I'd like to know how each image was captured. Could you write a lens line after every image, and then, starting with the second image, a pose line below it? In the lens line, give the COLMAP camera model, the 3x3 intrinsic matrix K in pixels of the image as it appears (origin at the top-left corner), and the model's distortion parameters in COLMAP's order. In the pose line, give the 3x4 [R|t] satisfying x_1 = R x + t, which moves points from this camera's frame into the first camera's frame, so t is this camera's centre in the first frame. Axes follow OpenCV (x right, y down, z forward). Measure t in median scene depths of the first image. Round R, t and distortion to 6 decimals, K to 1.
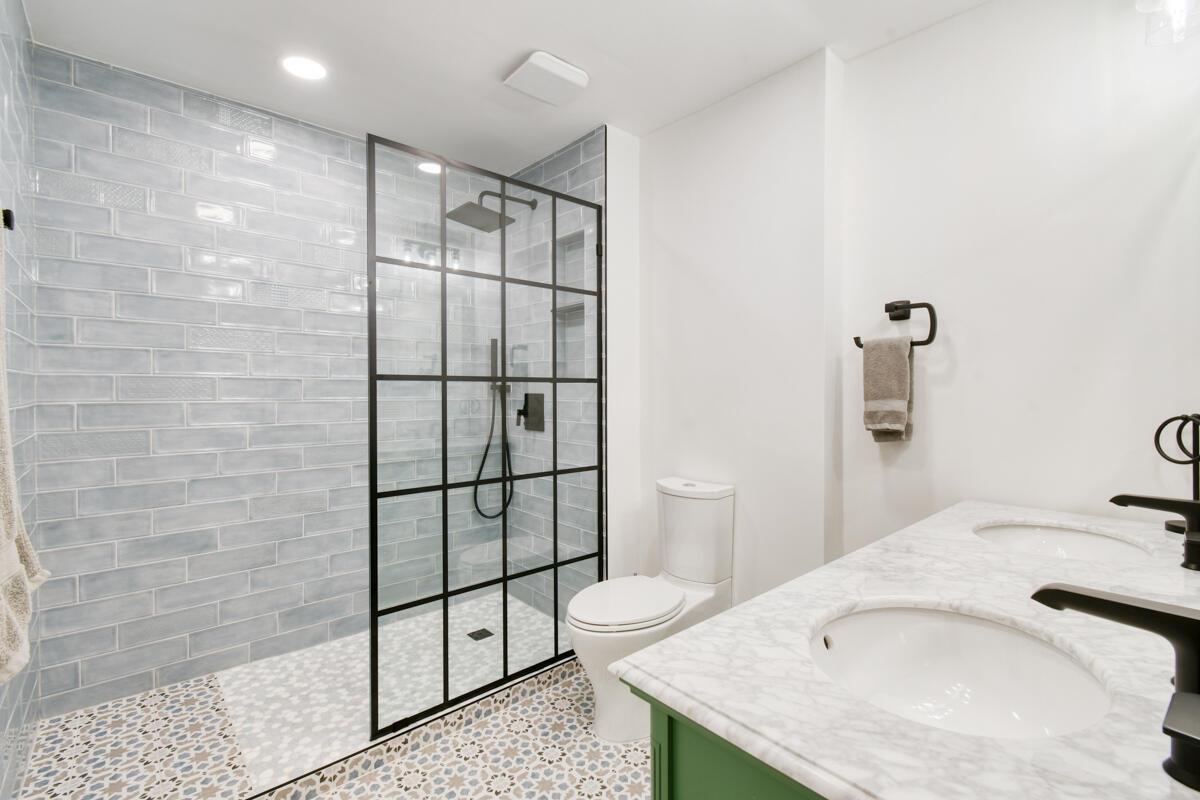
lens RADIAL K [[537.4, 0, 605.6], [0, 537.4, 398.2], [0, 0, 1]] dist [-0.003901, -0.003653]
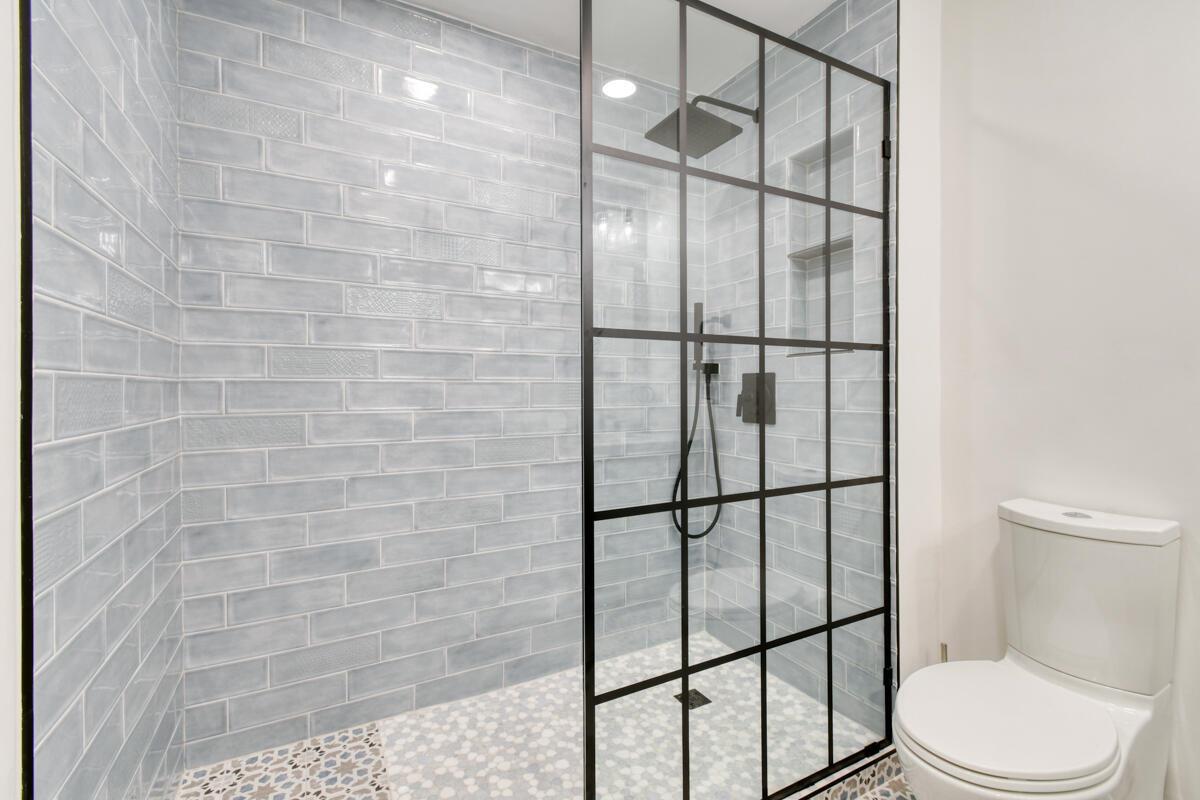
lens RADIAL K [[537.4, 0, 600.0], [0, 537.4, 396.2], [0, 0, 1]] dist [-0.003901, -0.003653]
pose [[0.970191, -0.001260, -0.242339, -0.219470], [0.000824, 0.999998, -0.001898, 0.032517], [0.242341, 0.001642, 0.970190, 0.314460]]
